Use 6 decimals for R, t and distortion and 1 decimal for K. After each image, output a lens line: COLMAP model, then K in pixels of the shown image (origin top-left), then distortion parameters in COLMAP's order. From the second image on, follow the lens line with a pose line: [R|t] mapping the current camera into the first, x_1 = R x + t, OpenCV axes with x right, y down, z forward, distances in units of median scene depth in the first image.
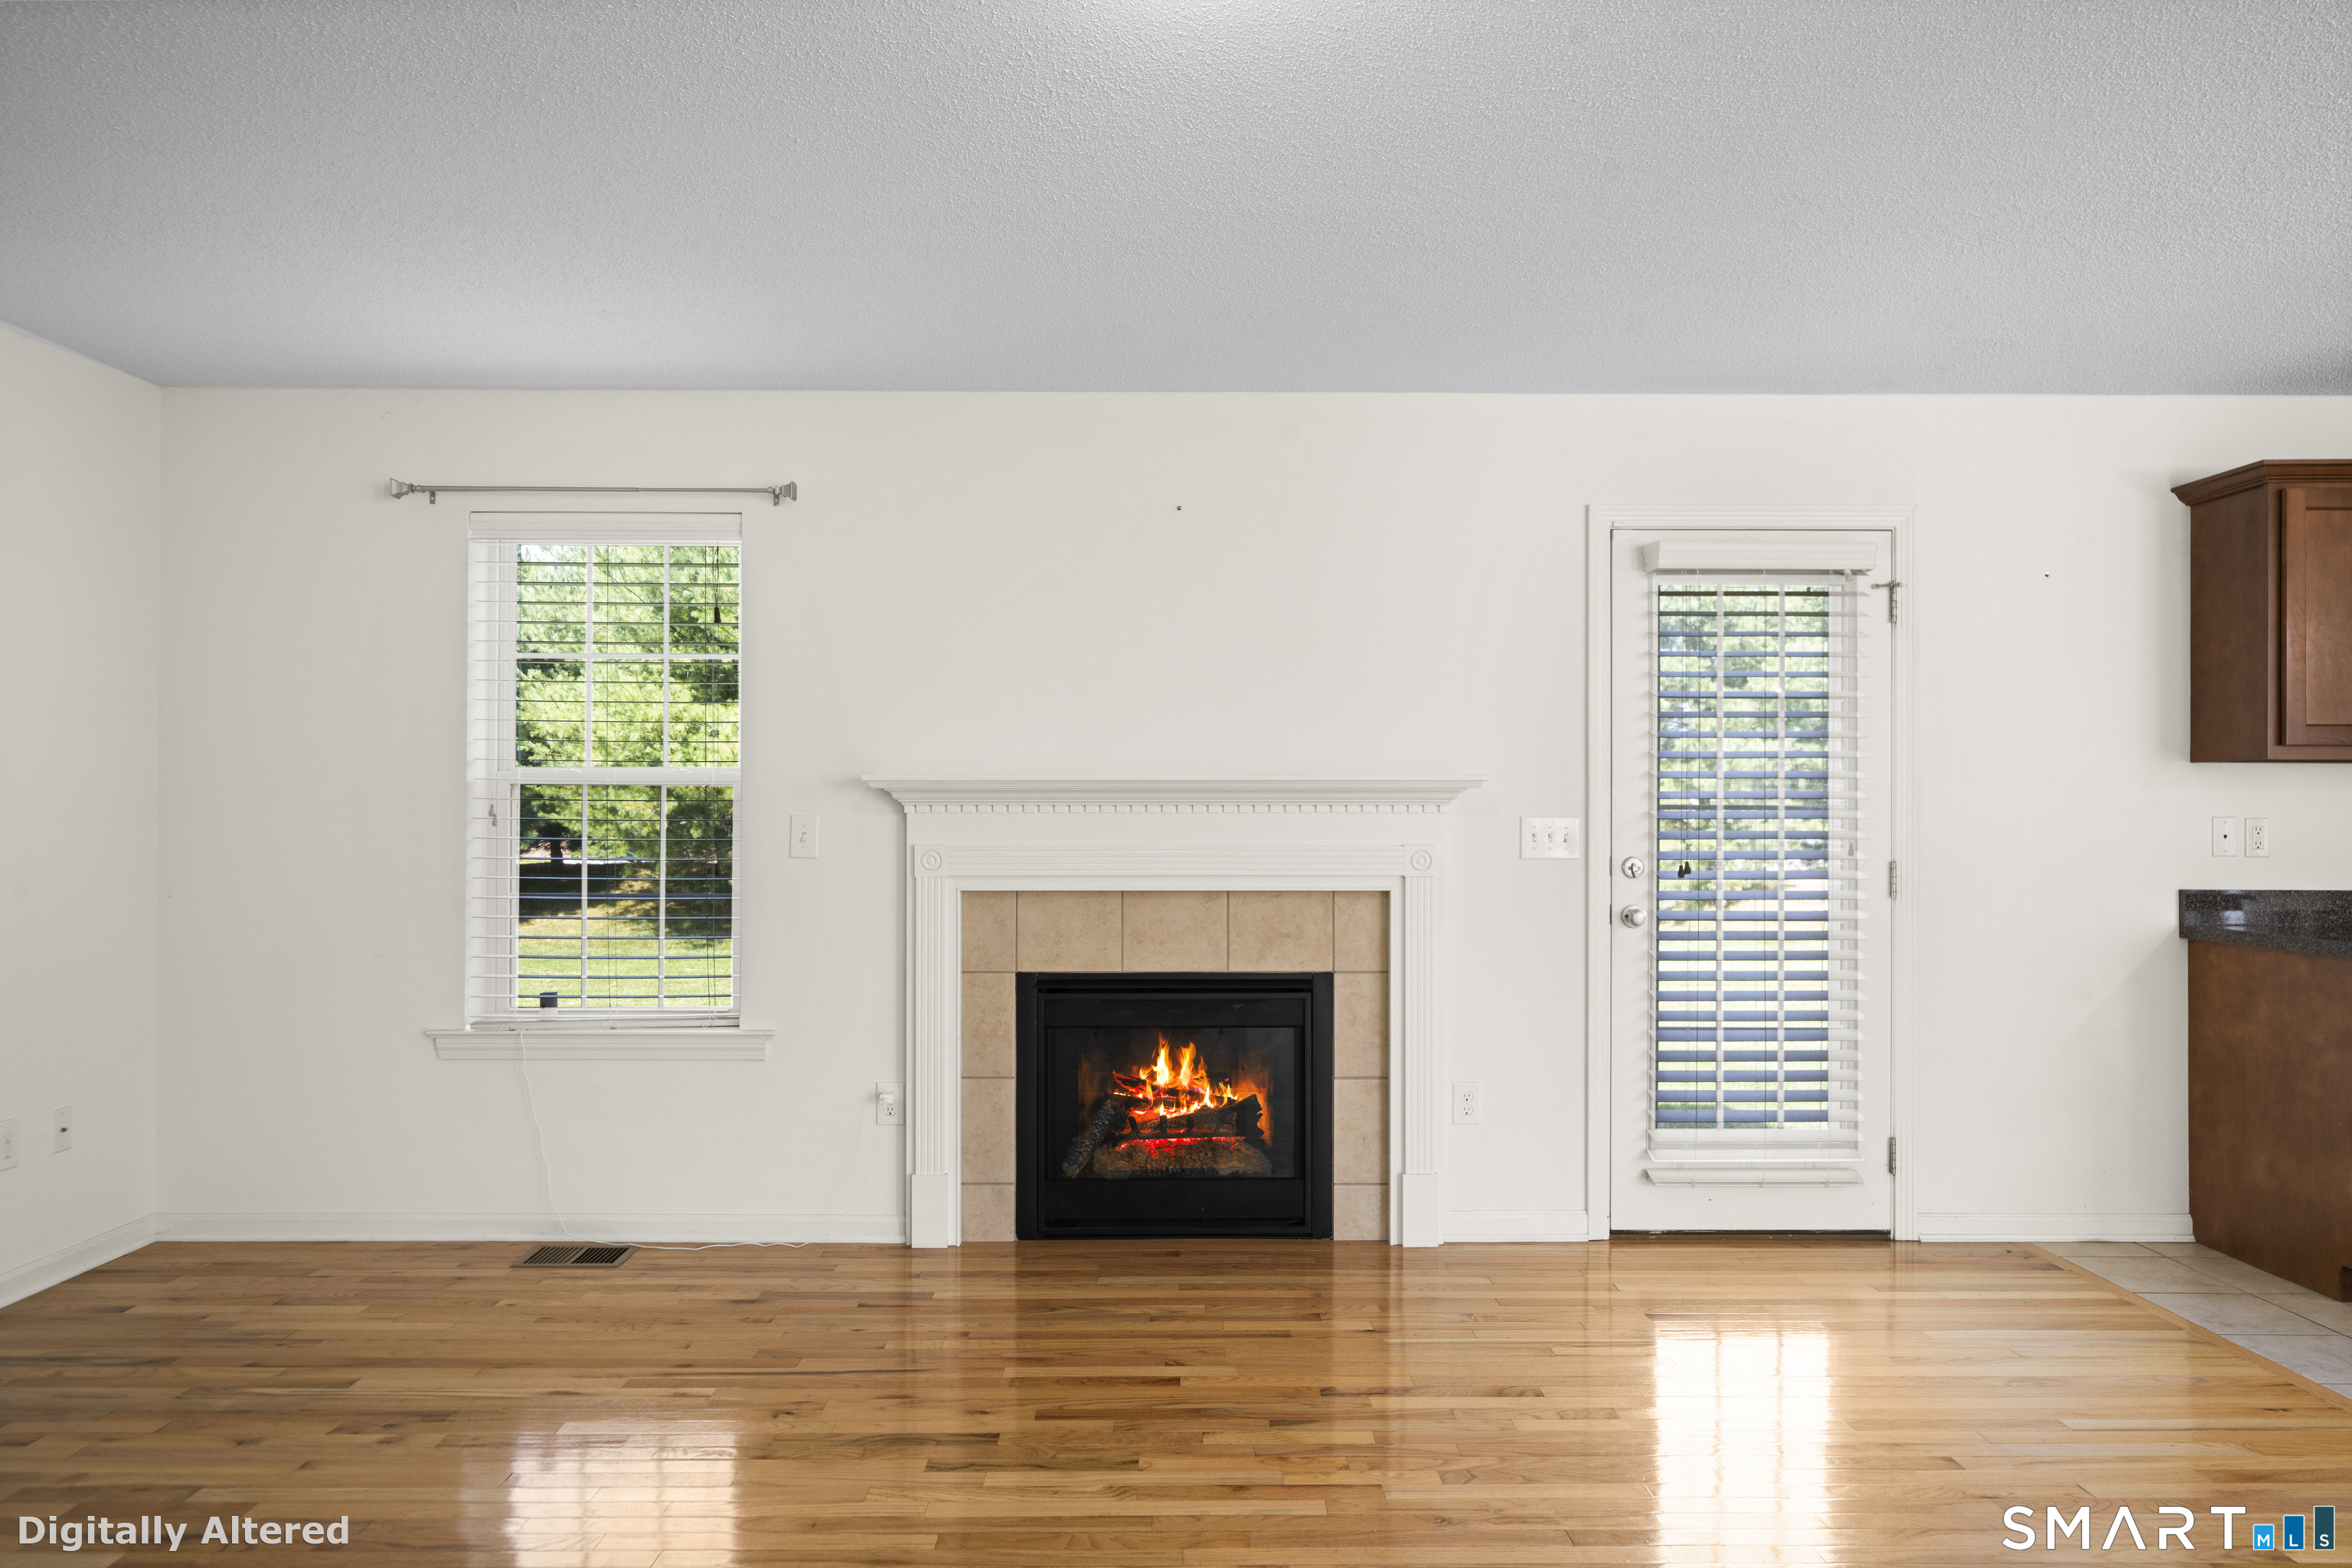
lens RADIAL K [[1446.7, 0, 1185.9], [0, 1446.7, 811.8], [0, 0, 1]] dist [0.020545, -0.029840]
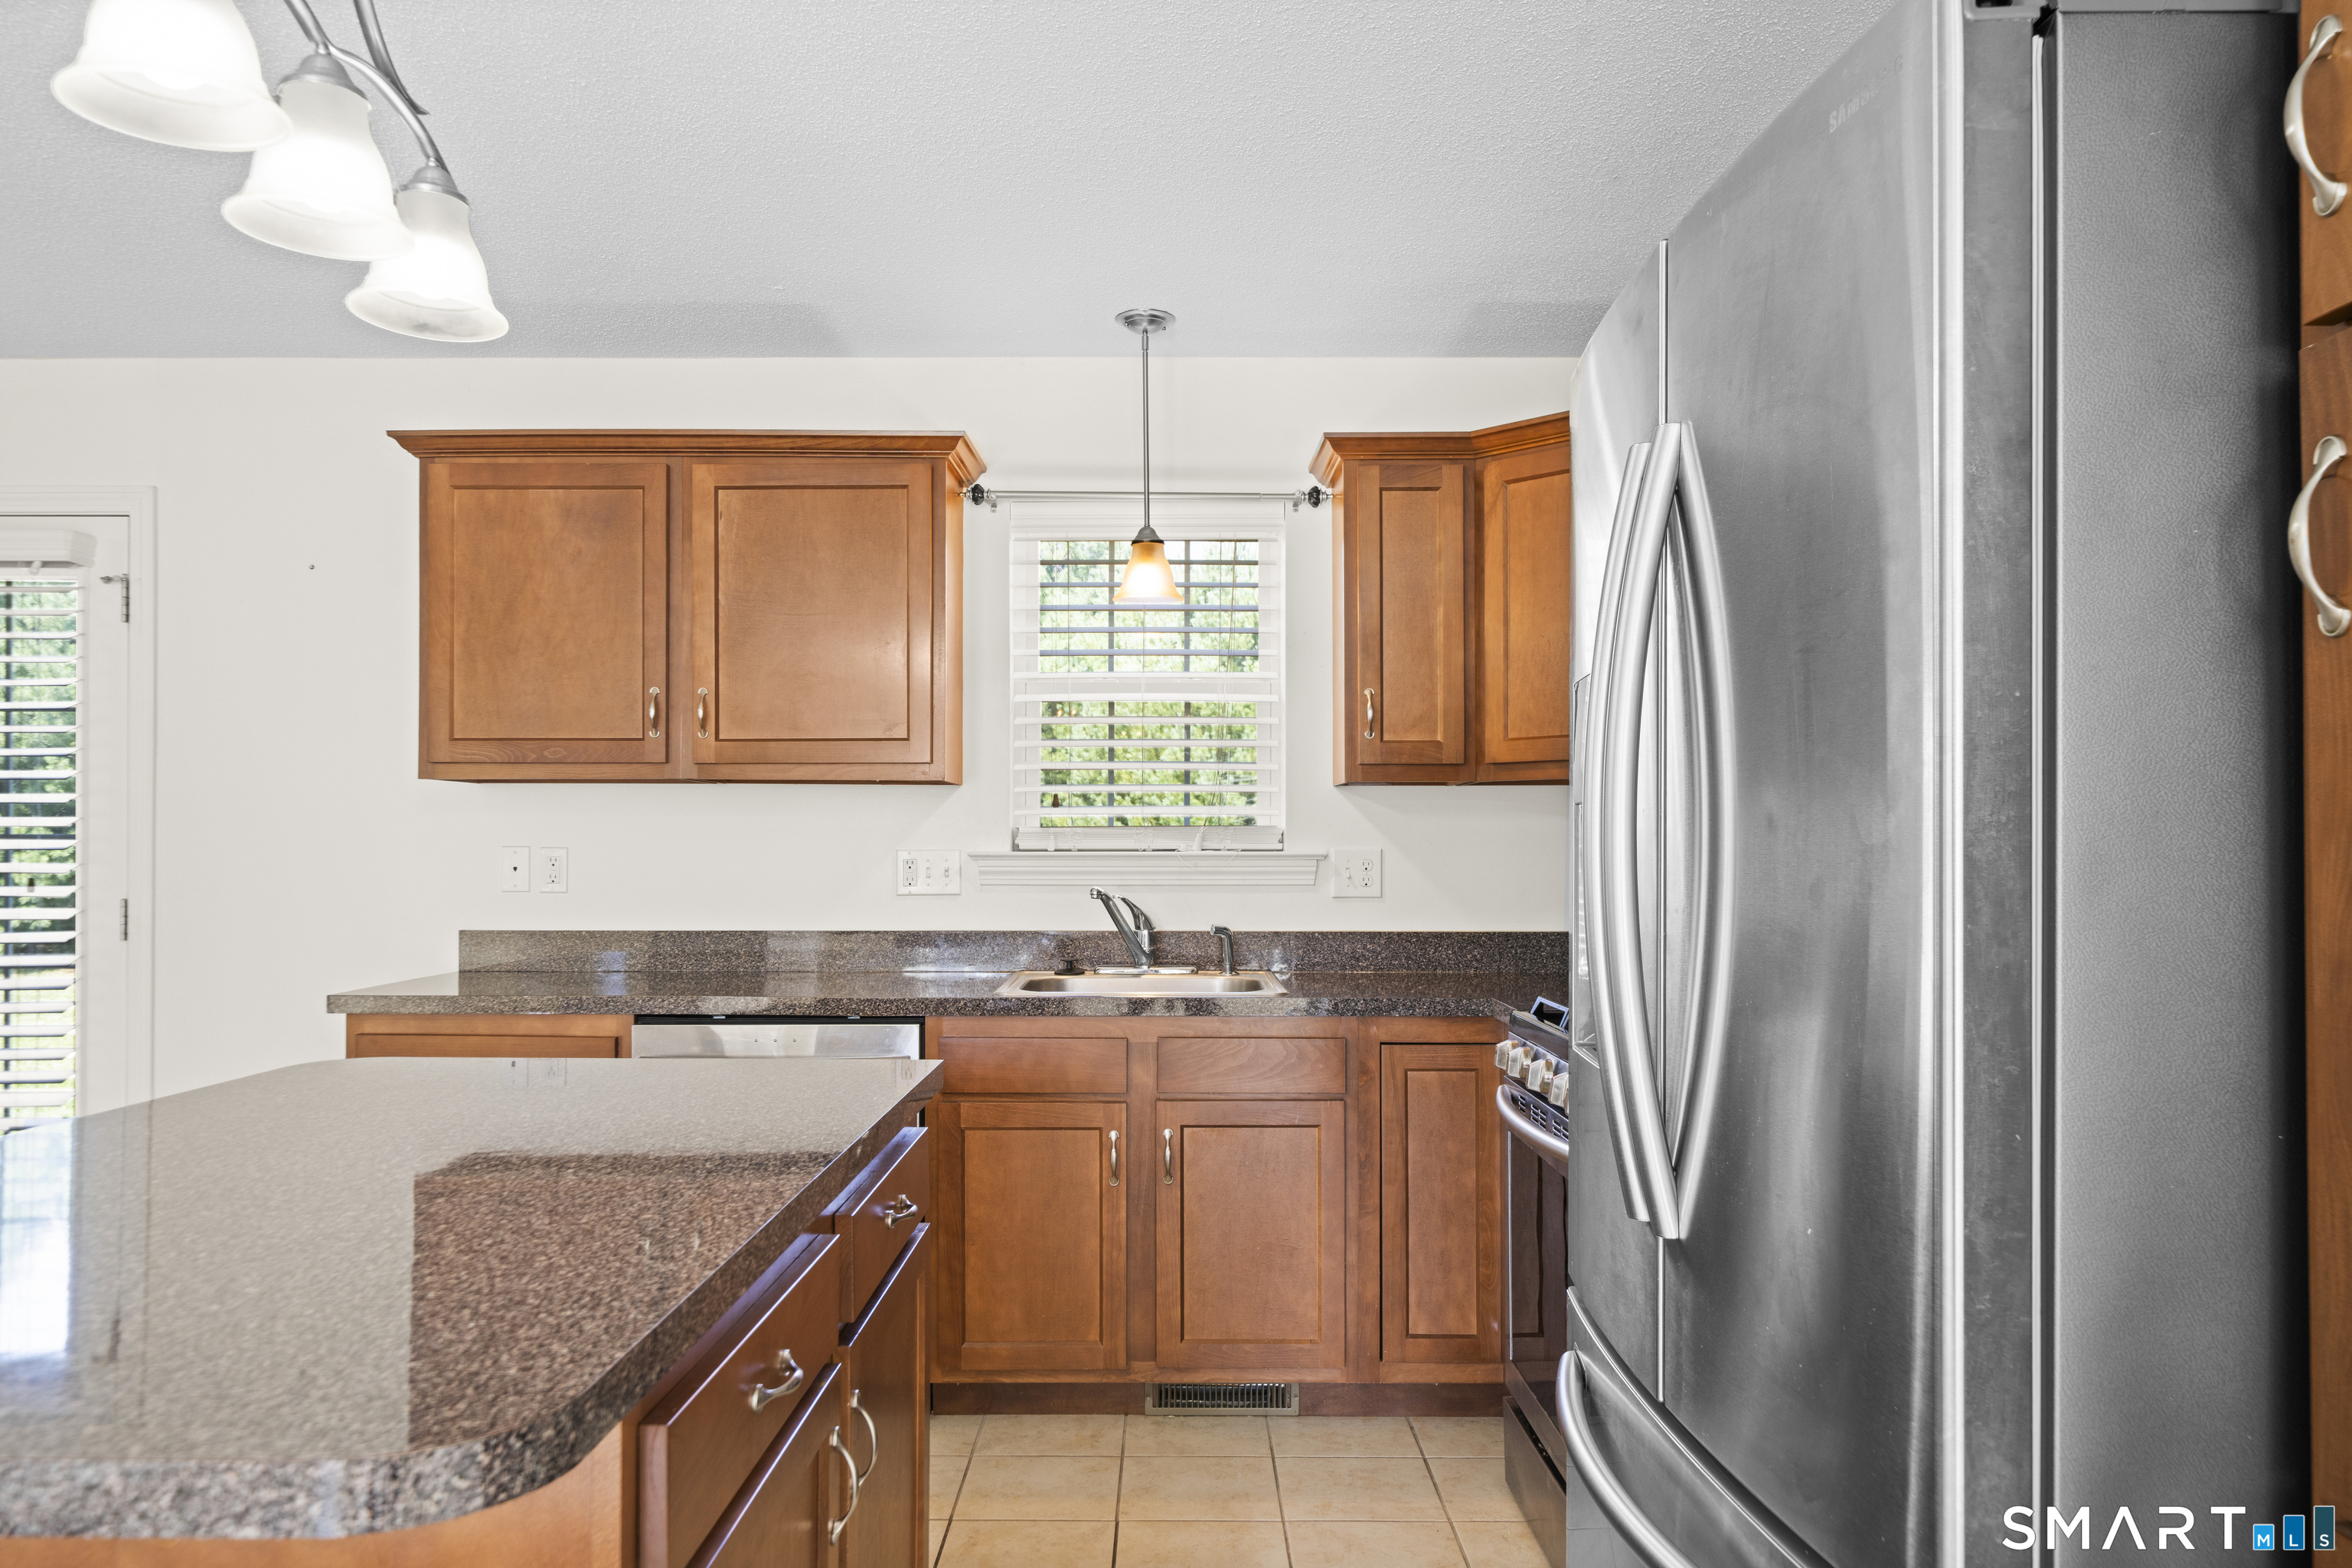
lens RADIAL K [[1673.7, 0, 1176.0], [0, 1673.7, 784.0], [0, 0, 1]] dist [0.005519, 0.000966]
pose [[0.999990, -0.001450, 0.004212, 1.111121], [0.001601, 0.999351, -0.036000, 0.000967], [-0.004157, 0.036006, 0.999343, 0.019430]]
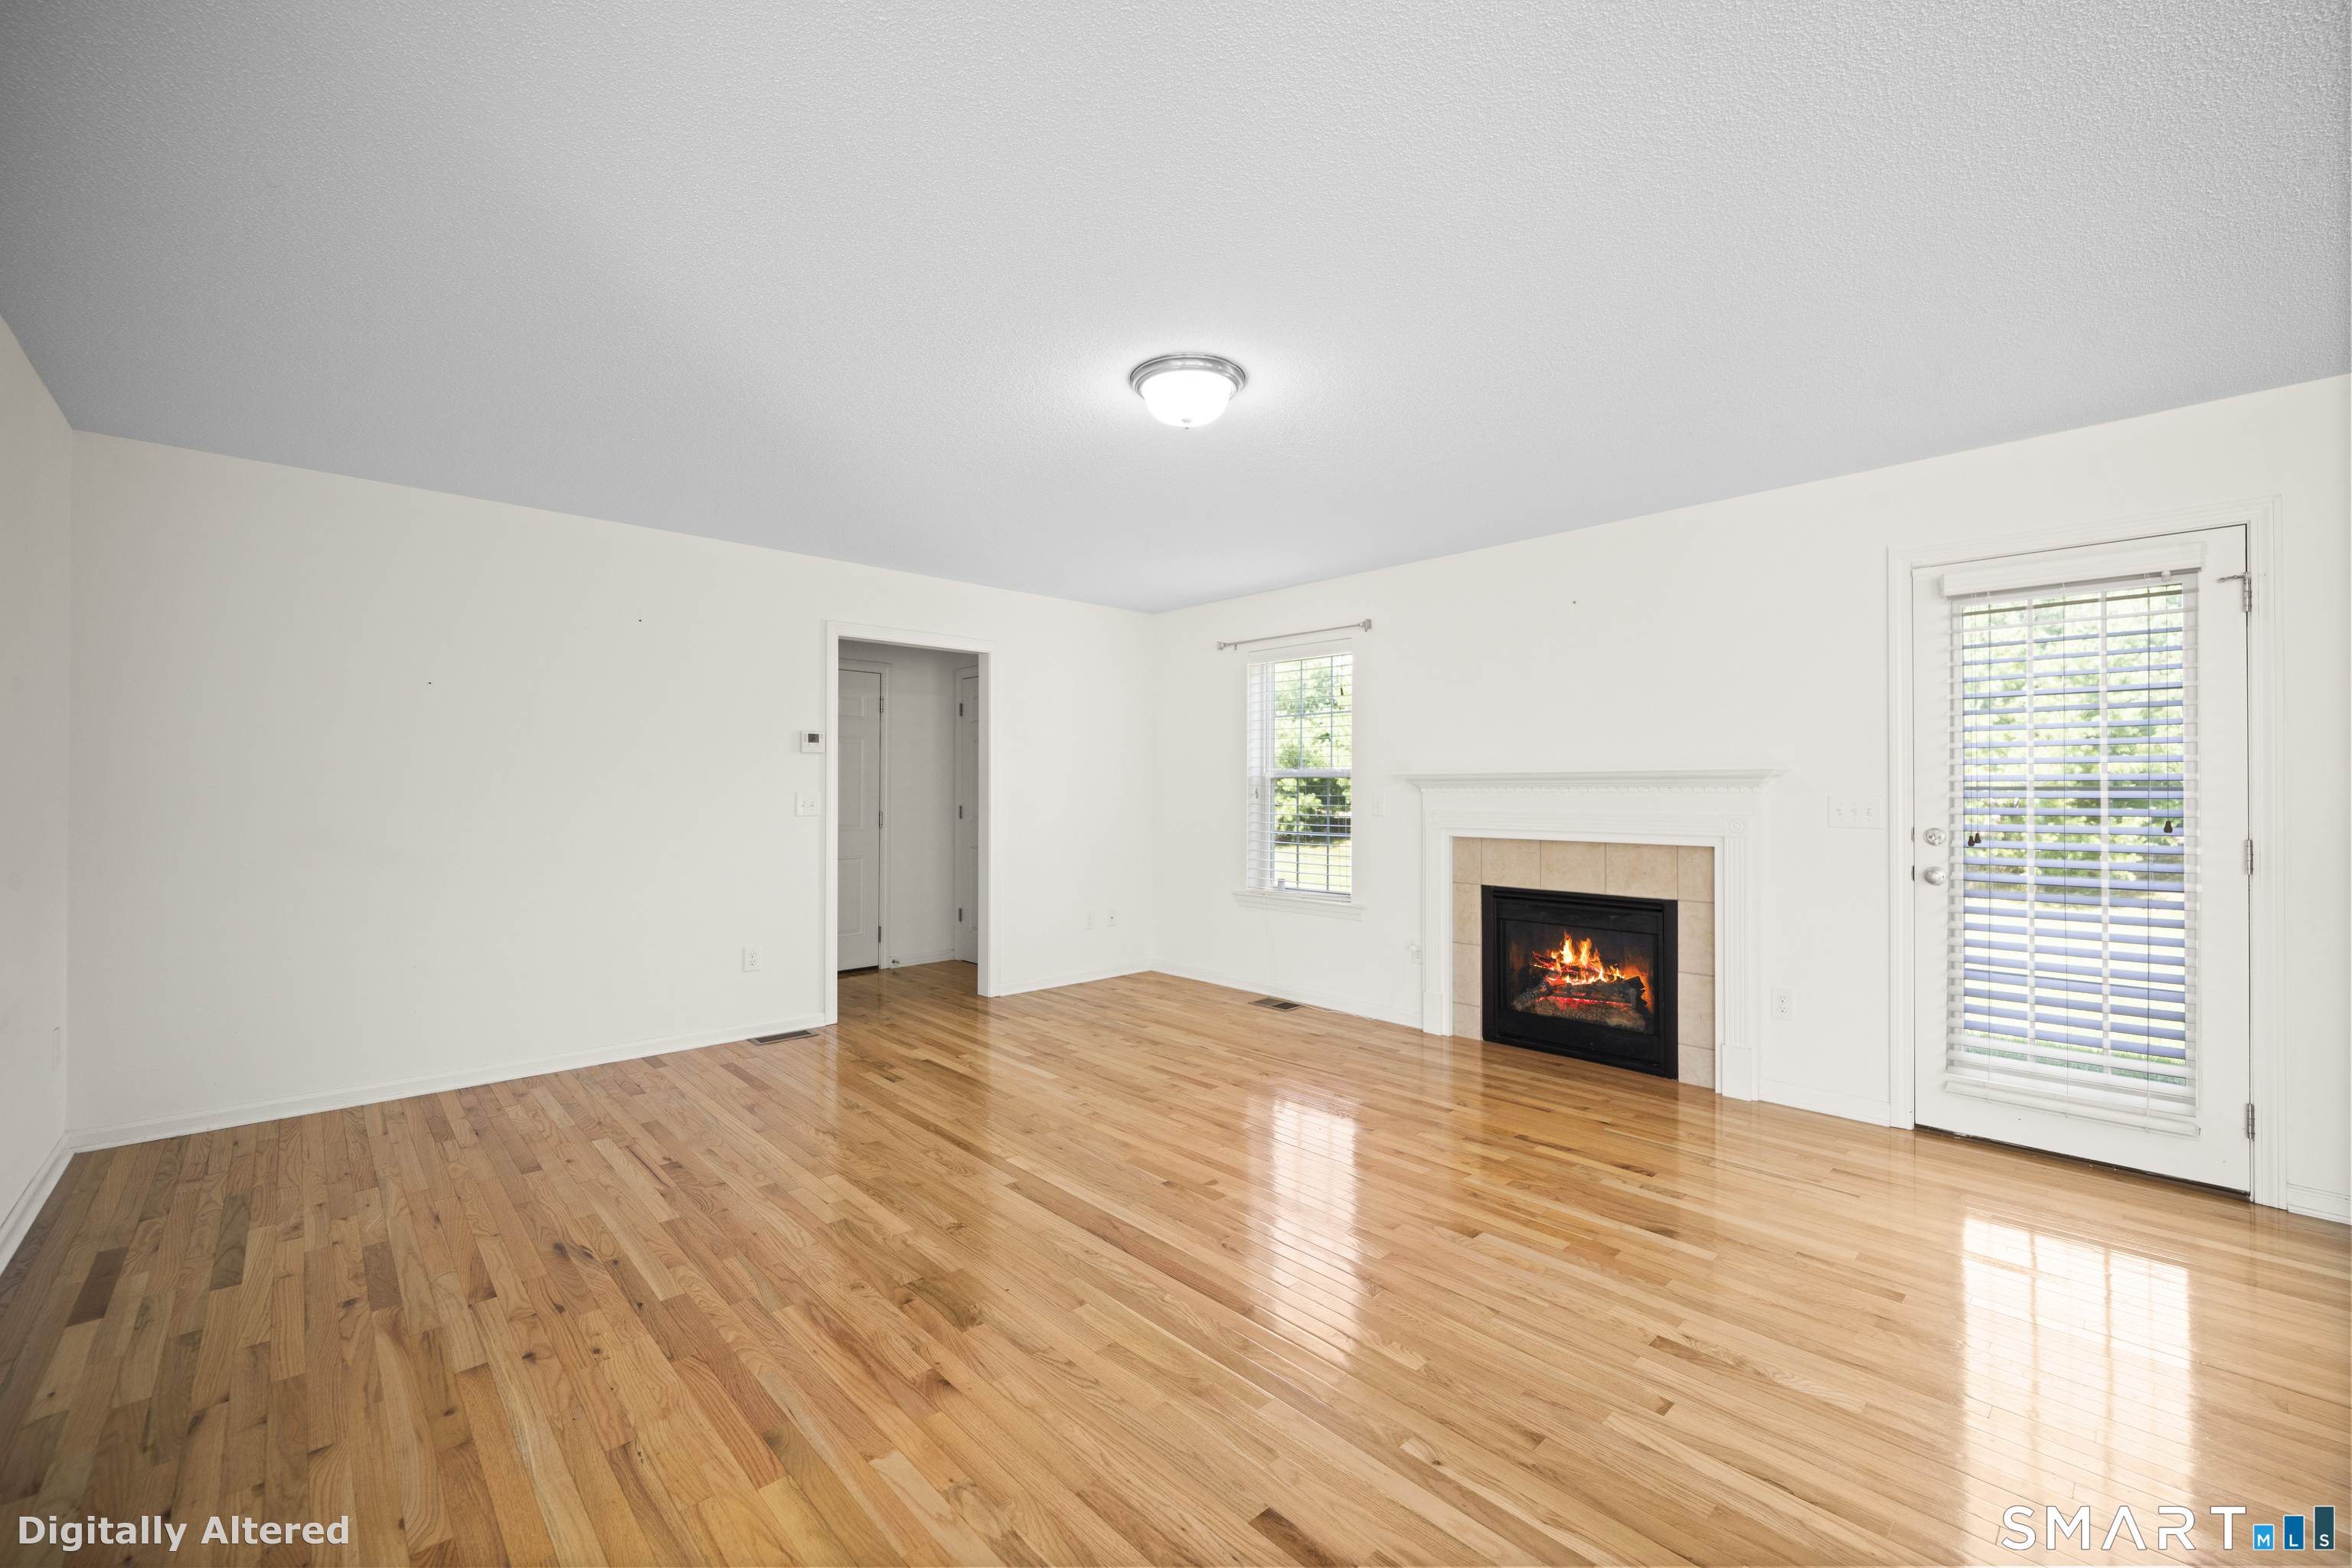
lens RADIAL K [[939.3, 0, 1182.7], [0, 939.3, 791.9], [0, 0, 1]] dist [0.000349, 0.000321]
pose [[0.684758, 0.000676, -0.728771, 0.454803], [0.002010, 0.999994, 0.002816, -0.003894], [0.728768, -0.003393, 0.684752, -0.024356]]
